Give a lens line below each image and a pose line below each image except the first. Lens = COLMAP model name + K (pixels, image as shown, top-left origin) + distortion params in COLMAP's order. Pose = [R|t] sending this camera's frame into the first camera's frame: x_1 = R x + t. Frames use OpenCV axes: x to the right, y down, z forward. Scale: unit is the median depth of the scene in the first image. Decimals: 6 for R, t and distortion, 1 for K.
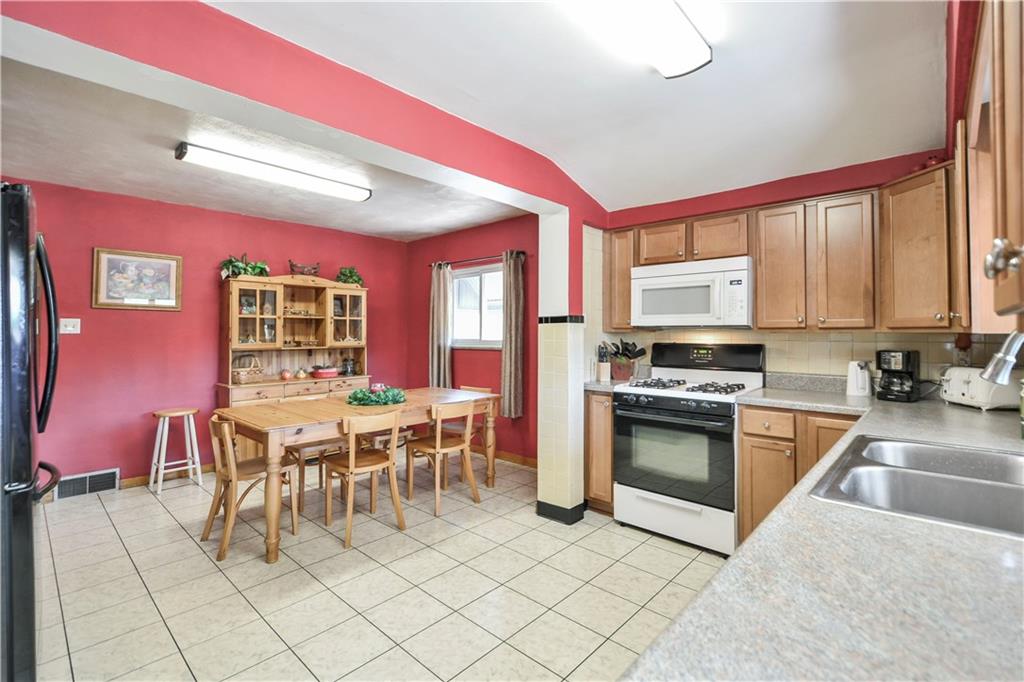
lens RADIAL K [[466.7, 0, 512.0], [0, 466.7, 341.0], [0, 0, 1]] dist [0.001184, -0.000100]
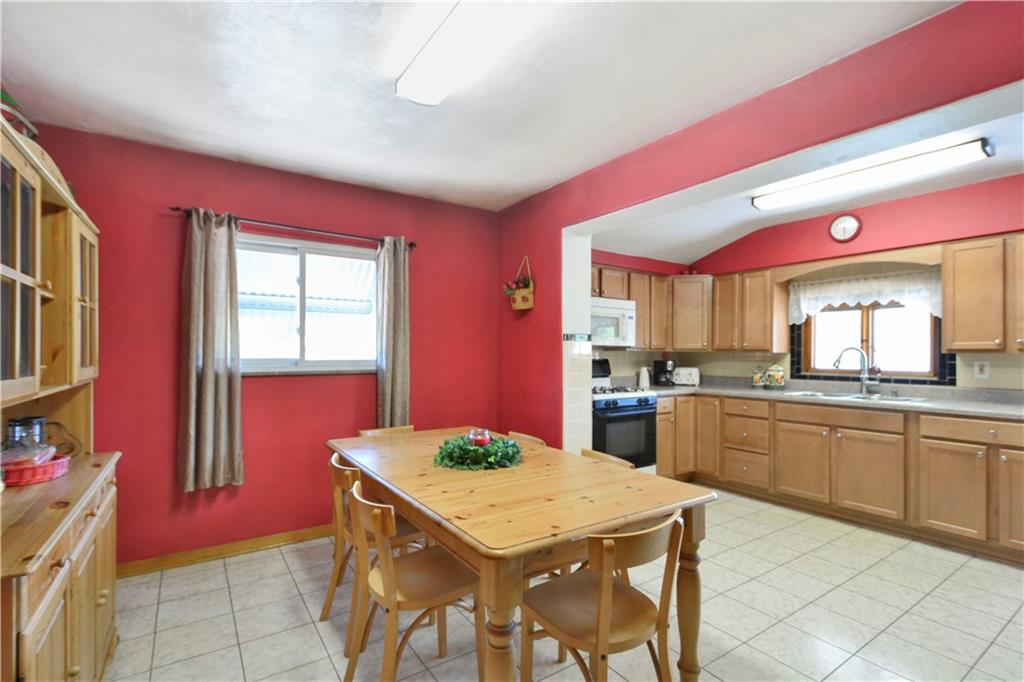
lens RADIAL K [[466.7, 0, 512.0], [0, 466.7, 341.0], [0, 0, 1]] dist [0.001184, -0.000100]
pose [[0.219343, 0.024064, 0.975351, -0.665008], [0.009969, 0.999588, -0.026904, -0.008527], [-0.975597, 0.015625, 0.219013, 0.648562]]
